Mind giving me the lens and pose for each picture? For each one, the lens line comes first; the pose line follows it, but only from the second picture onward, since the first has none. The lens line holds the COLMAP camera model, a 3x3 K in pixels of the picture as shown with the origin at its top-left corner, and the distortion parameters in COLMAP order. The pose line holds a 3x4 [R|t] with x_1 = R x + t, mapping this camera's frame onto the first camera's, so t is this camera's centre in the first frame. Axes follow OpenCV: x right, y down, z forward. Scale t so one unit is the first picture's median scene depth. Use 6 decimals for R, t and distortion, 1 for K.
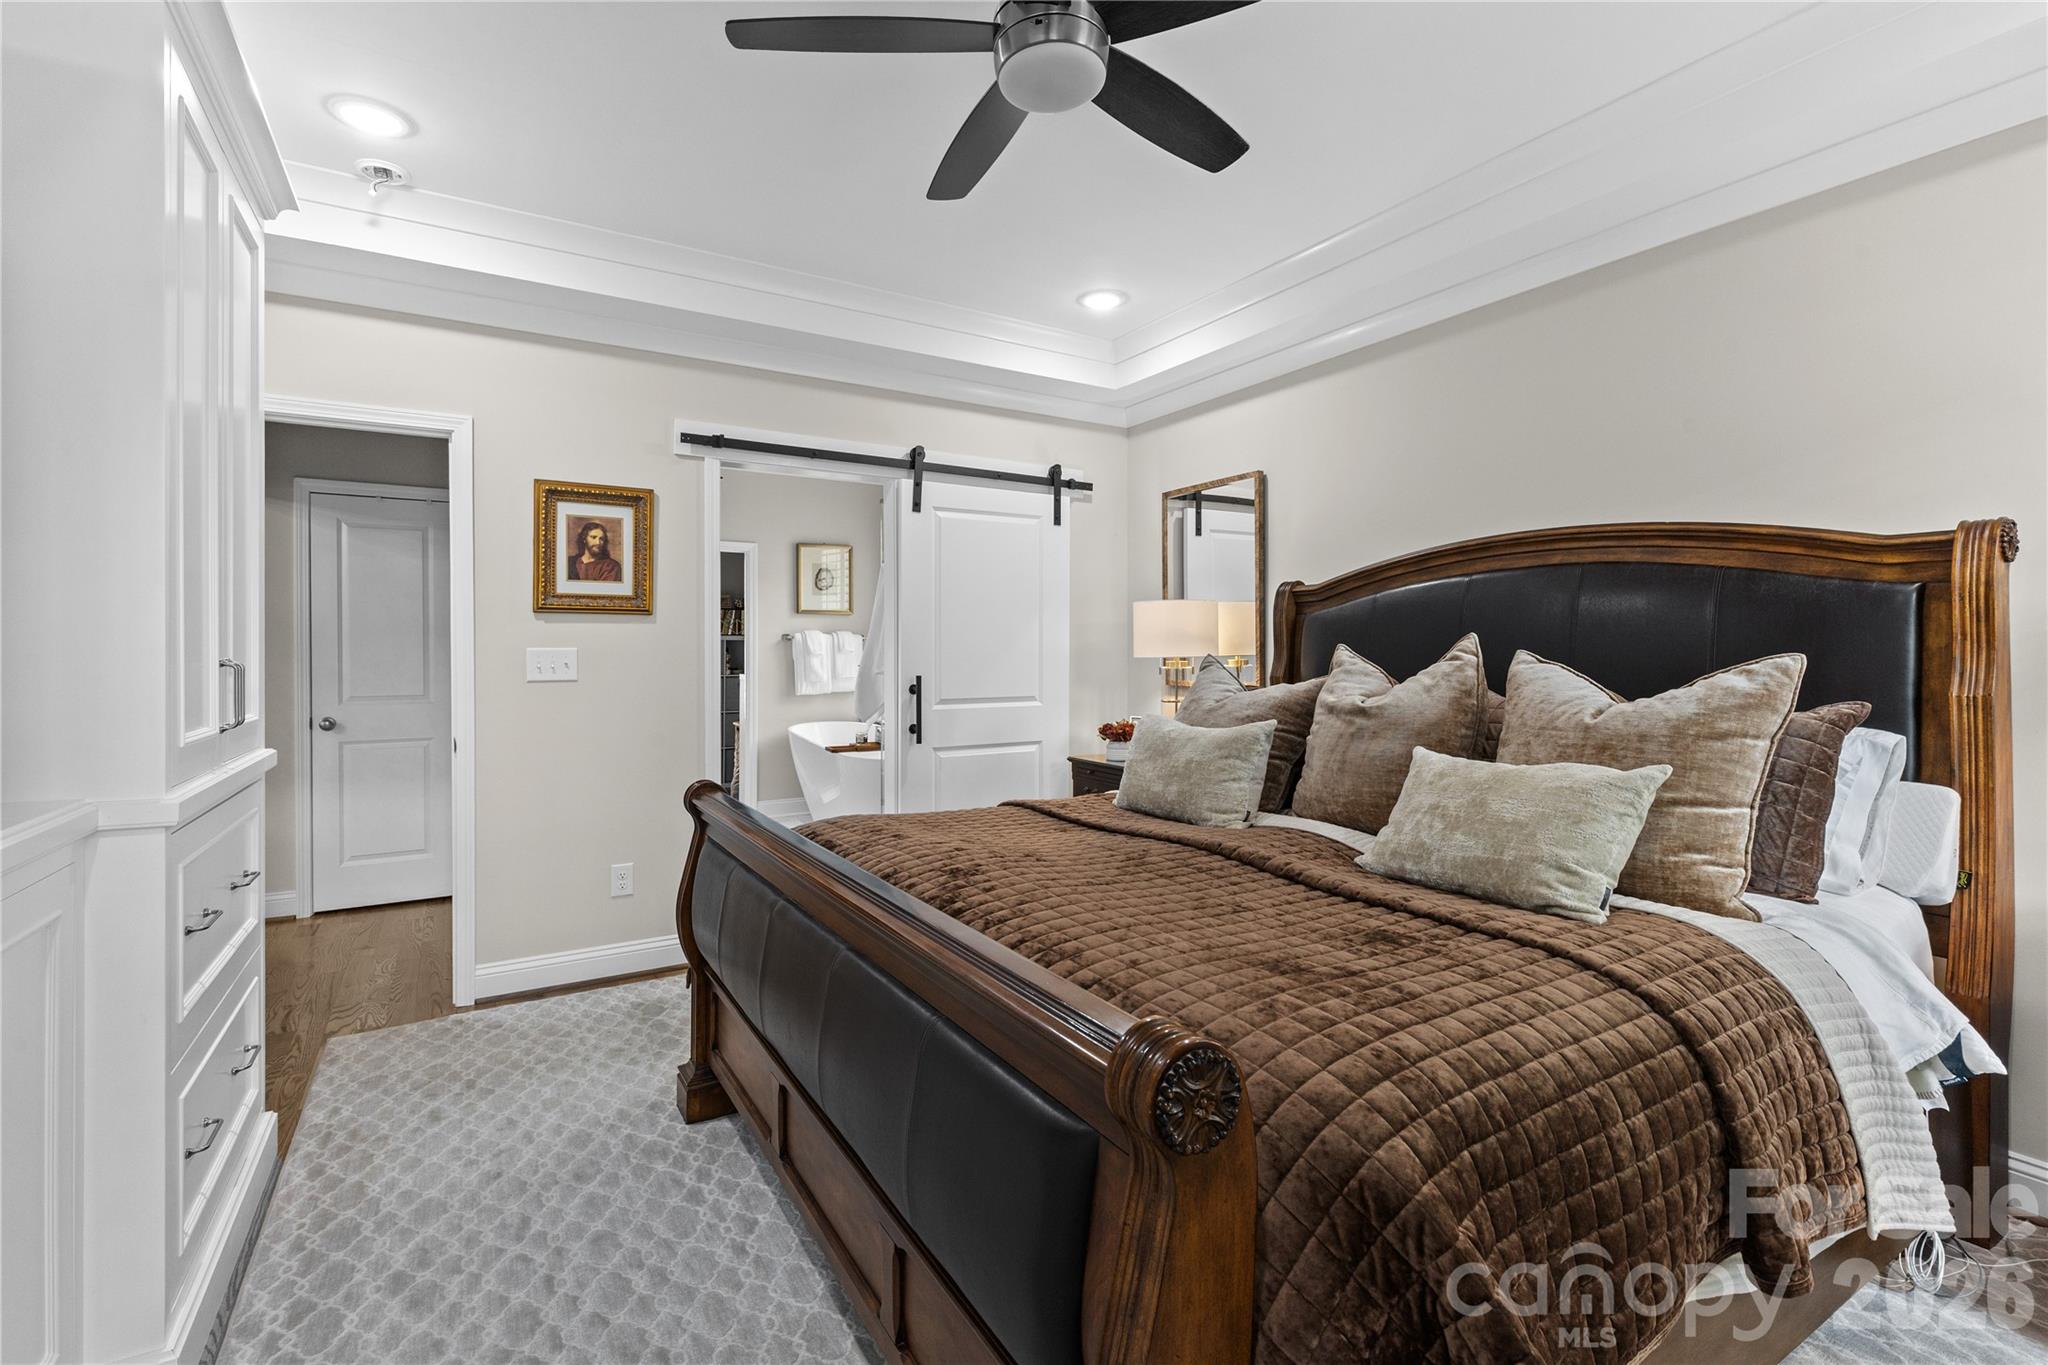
lens RADIAL K [[935.8, 0, 1019.1], [0, 935.8, 693.1], [0, 0, 1]] dist [0.001276, 0.000093]
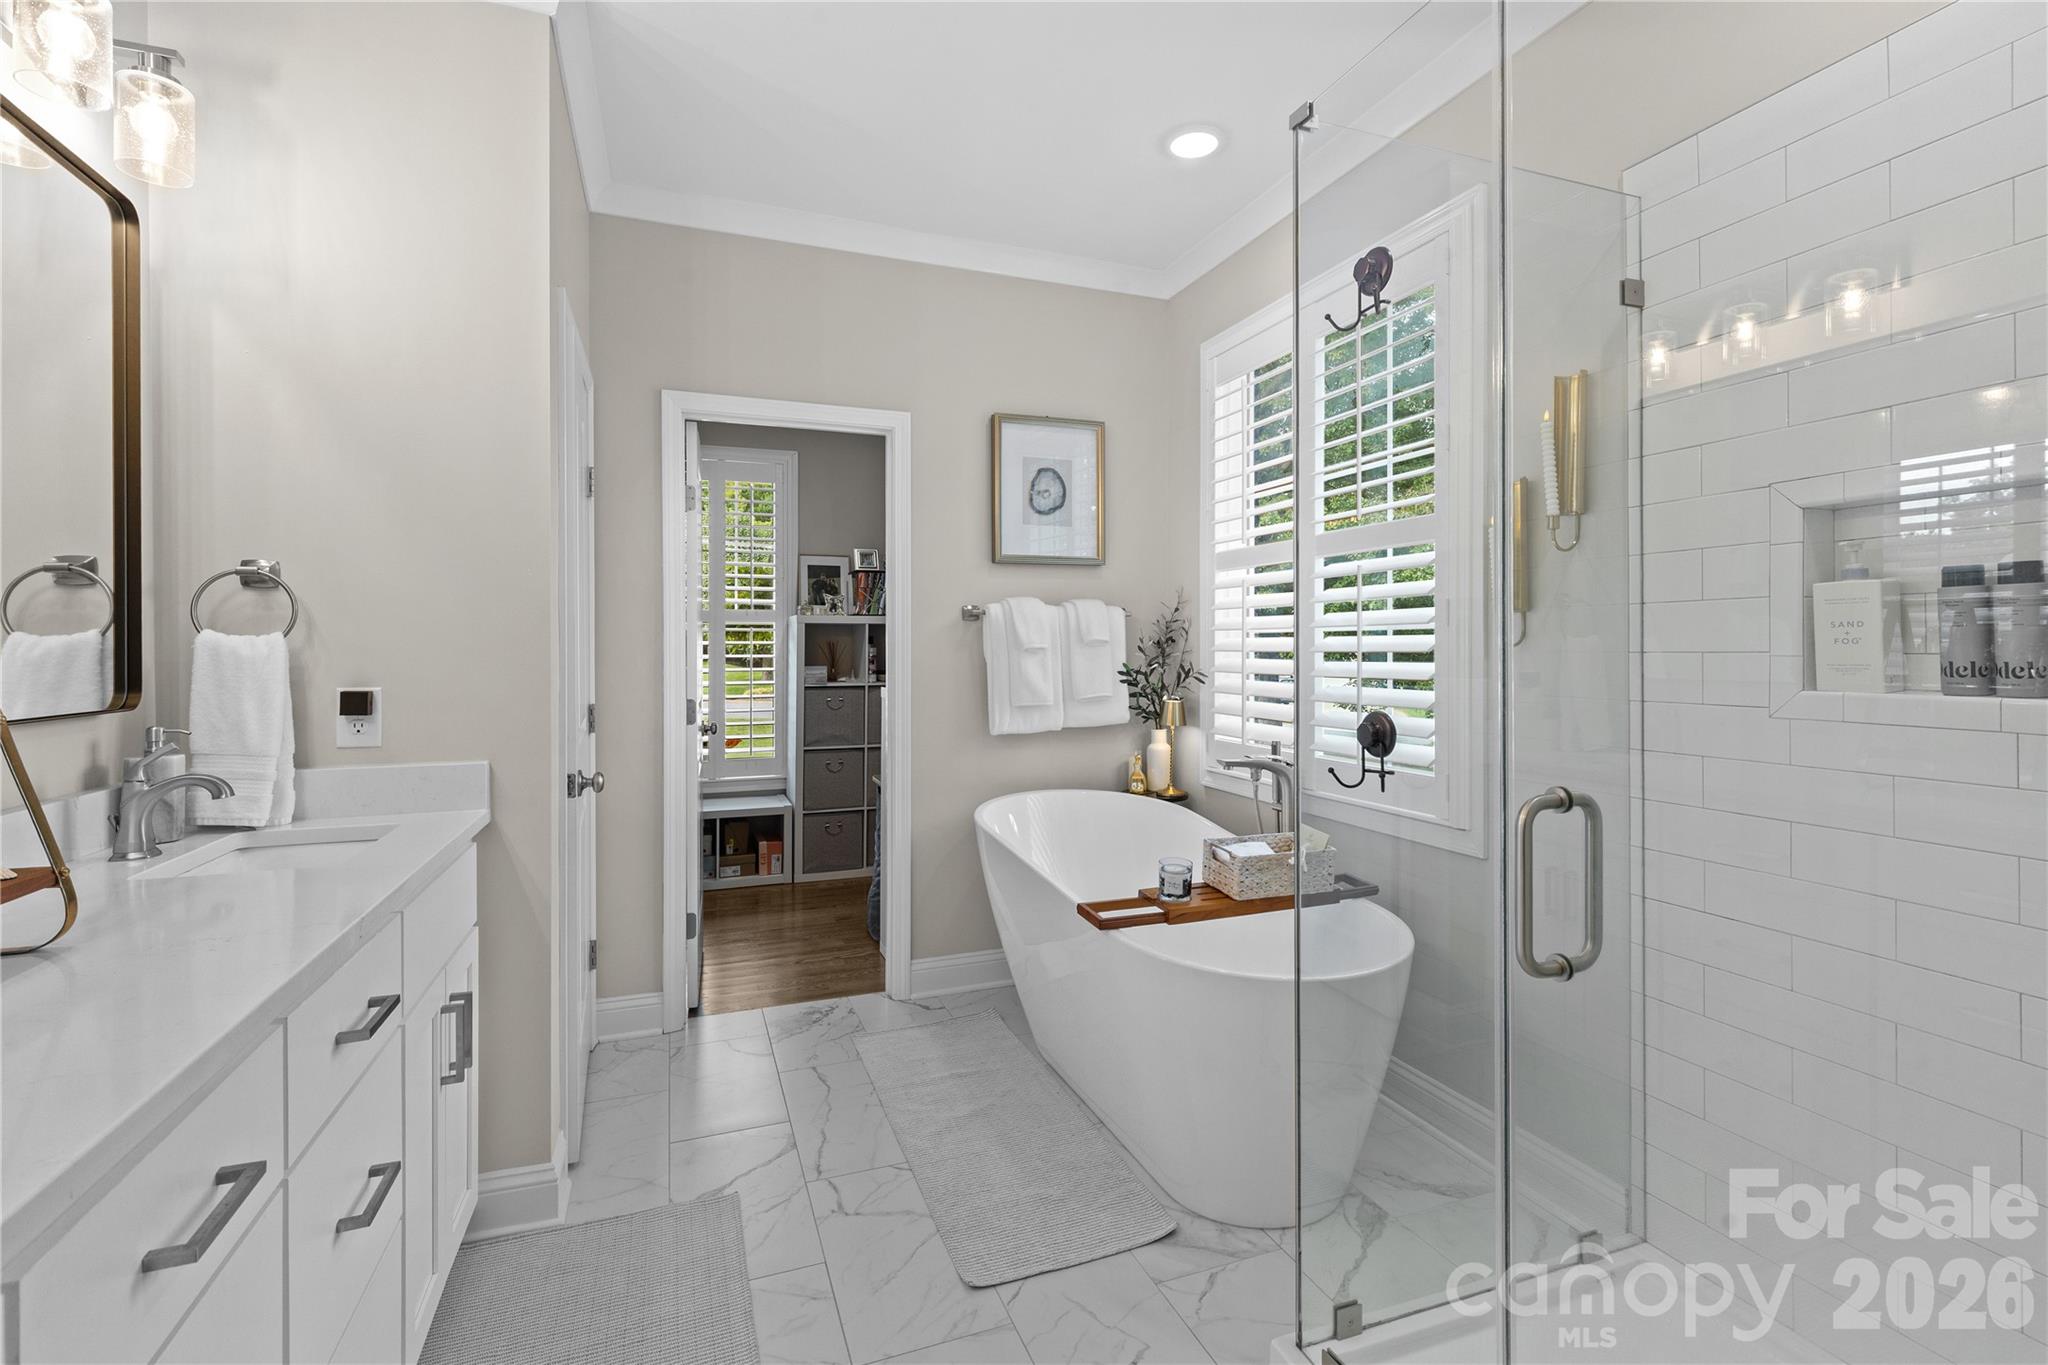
lens RADIAL K [[935.8, 0, 1025.1], [0, 935.8, 650.2], [0, 0, 1]] dist [0.001276, 0.000093]
pose [[0.987831, 0.001126, -0.155528, -0.147515], [-0.001403, 0.999998, -0.001674, -0.040042], [0.155525, 0.001872, 0.987830, 0.532620]]
